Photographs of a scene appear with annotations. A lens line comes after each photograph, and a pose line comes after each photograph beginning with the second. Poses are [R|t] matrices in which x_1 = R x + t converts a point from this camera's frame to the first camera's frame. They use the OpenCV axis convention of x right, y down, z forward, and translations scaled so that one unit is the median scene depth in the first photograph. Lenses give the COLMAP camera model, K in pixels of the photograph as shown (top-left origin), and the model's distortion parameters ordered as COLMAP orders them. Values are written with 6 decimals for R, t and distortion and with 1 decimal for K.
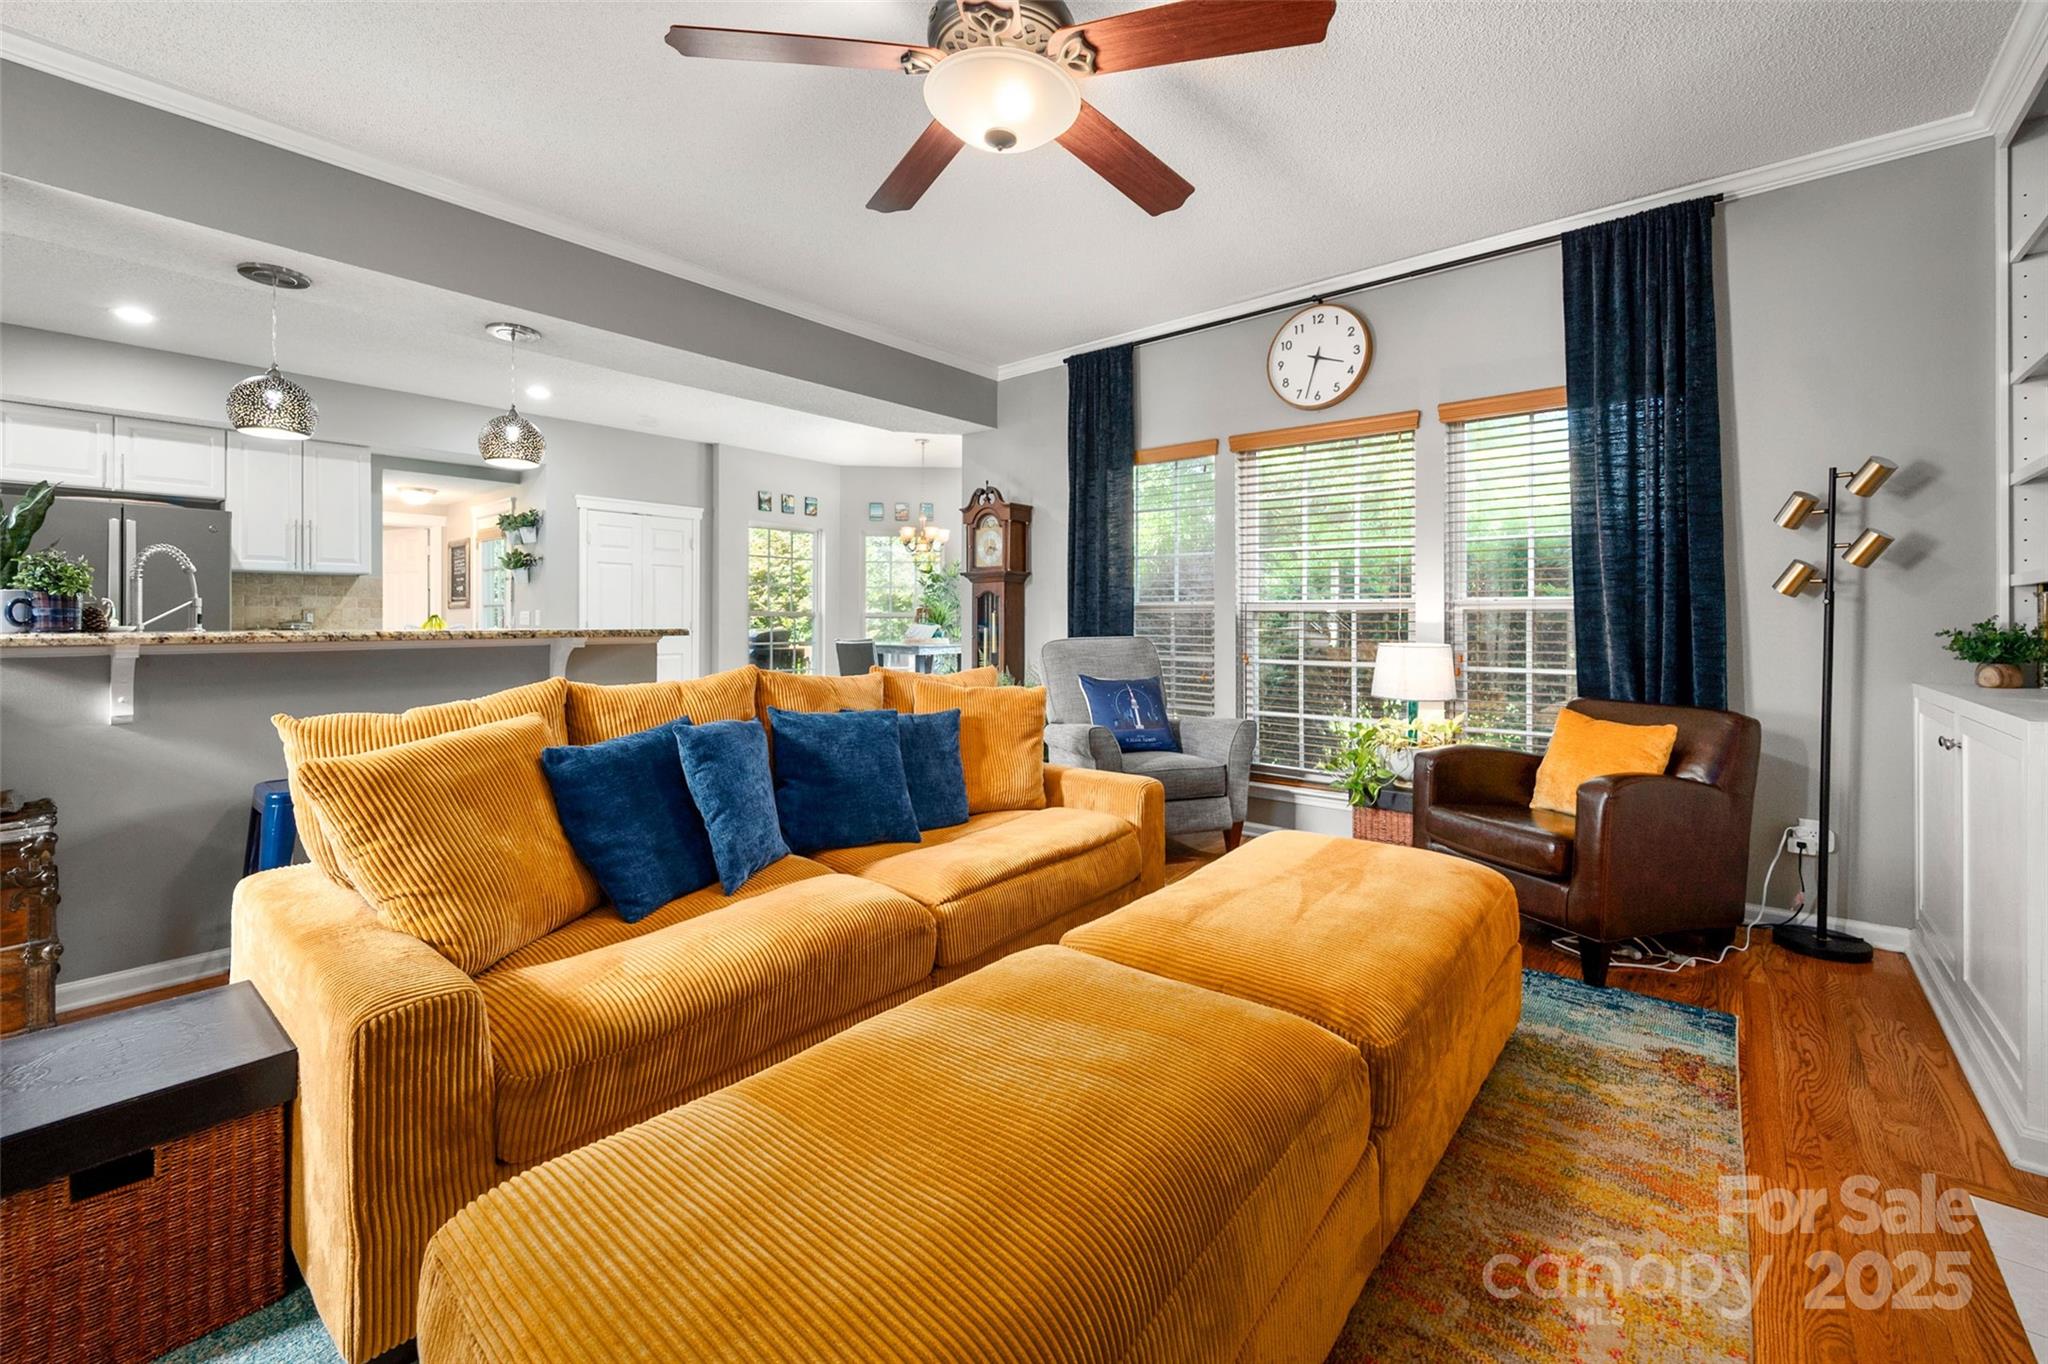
lens RADIAL K [[840.6, 0, 1019.1], [0, 840.6, 620.4], [0, 0, 1]] dist [0.001854, 0.000051]
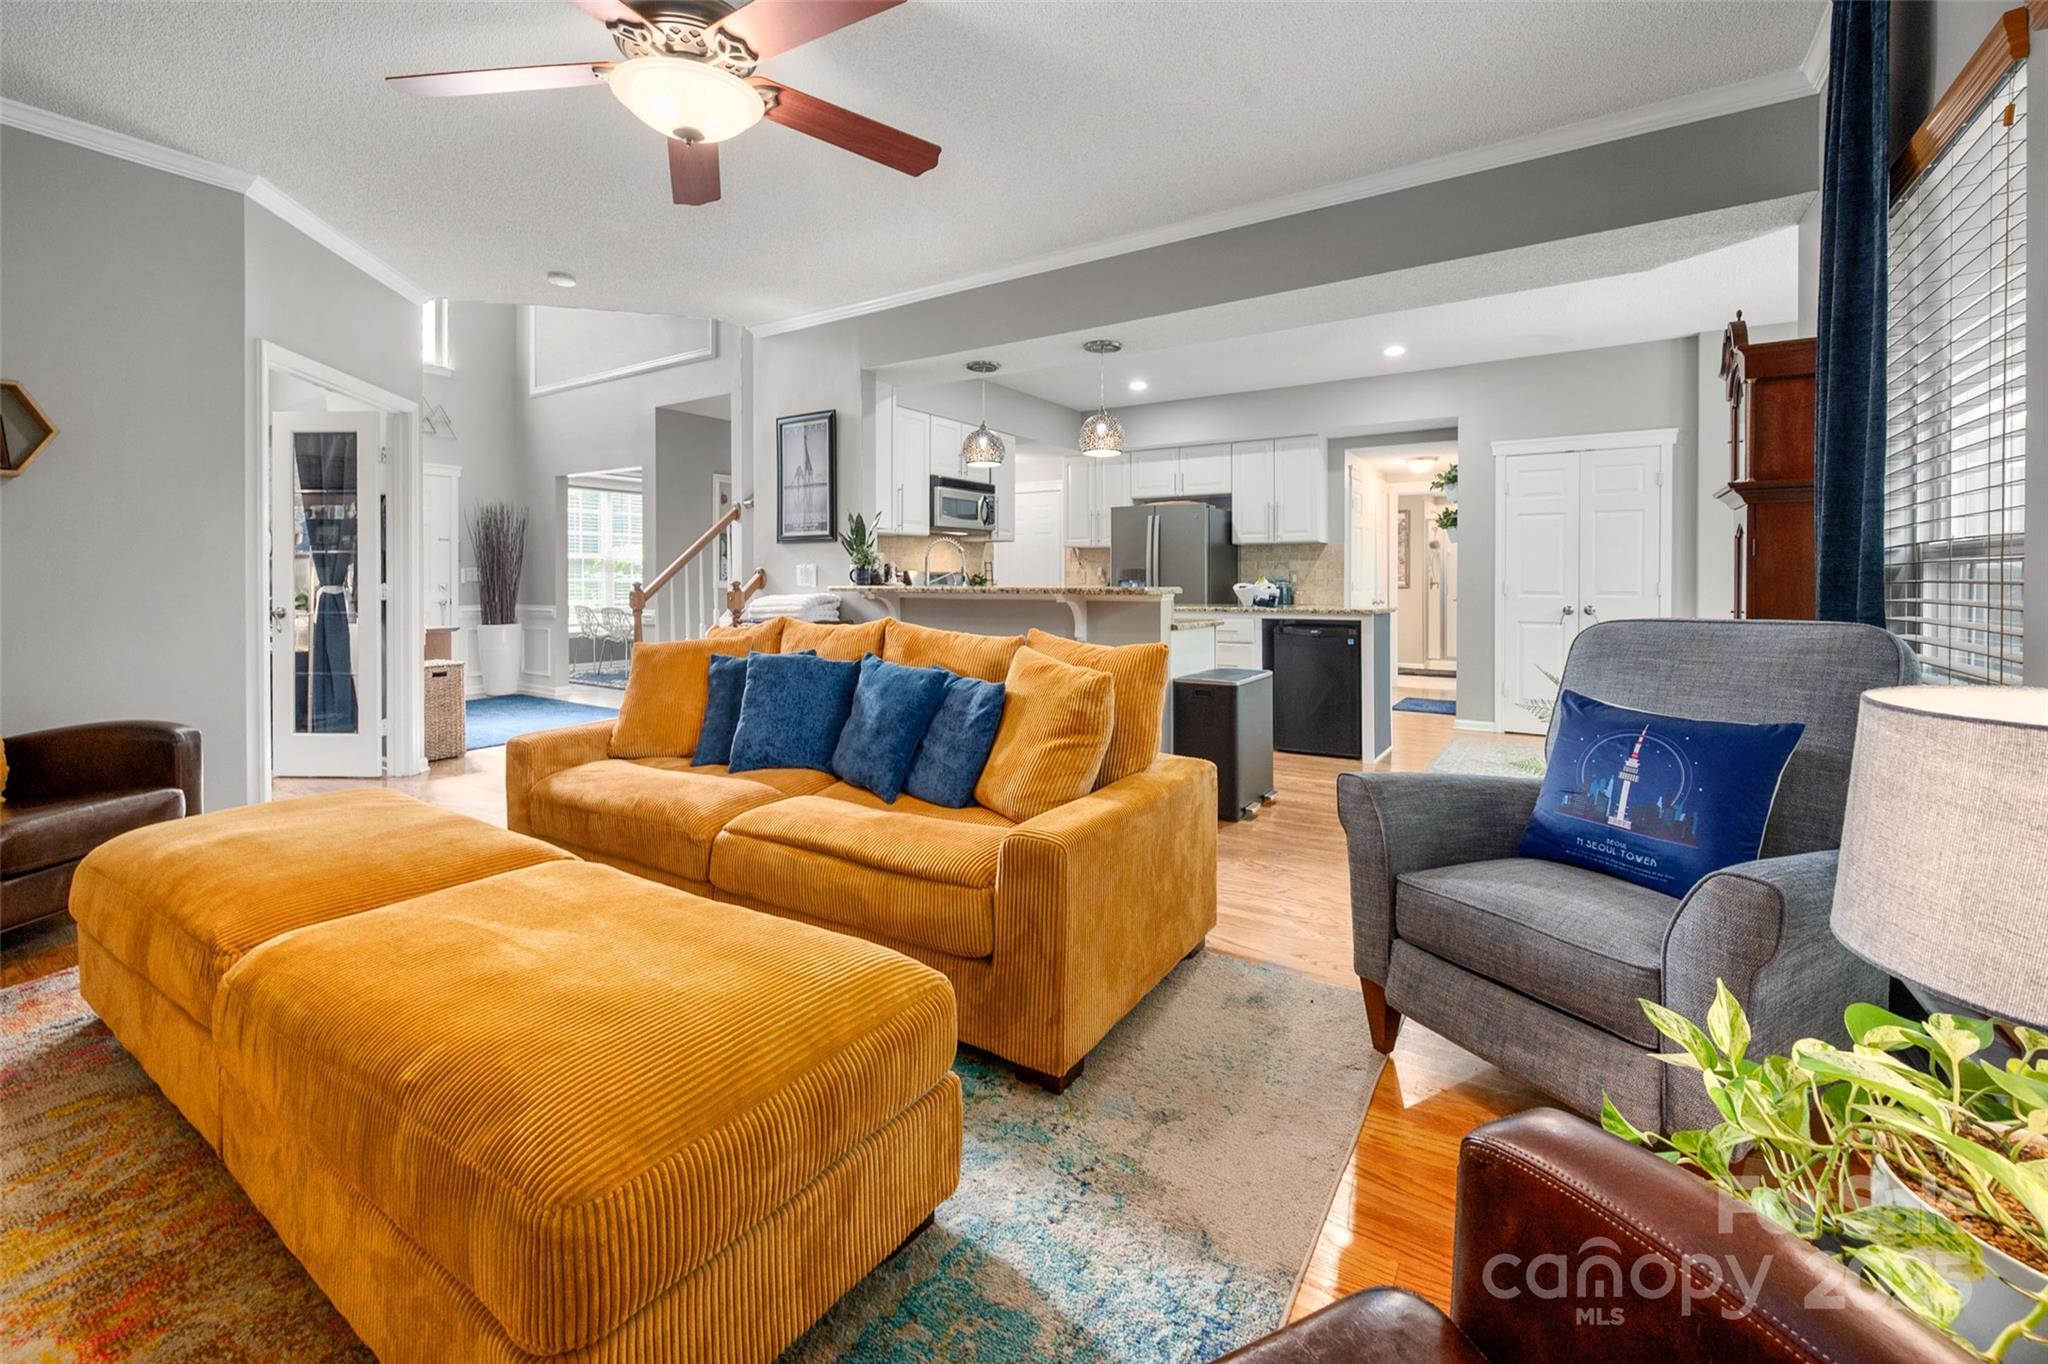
lens RADIAL K [[840.6, 0, 1019.1], [0, 840.6, 620.4], [0, 0, 1]] dist [0.001854, 0.000051]
pose [[0.129543, 0.048797, -0.990372, 0.509323], [-0.001837, 0.998798, 0.048972, -0.000985], [0.991572, -0.004525, 0.129477, 0.597319]]
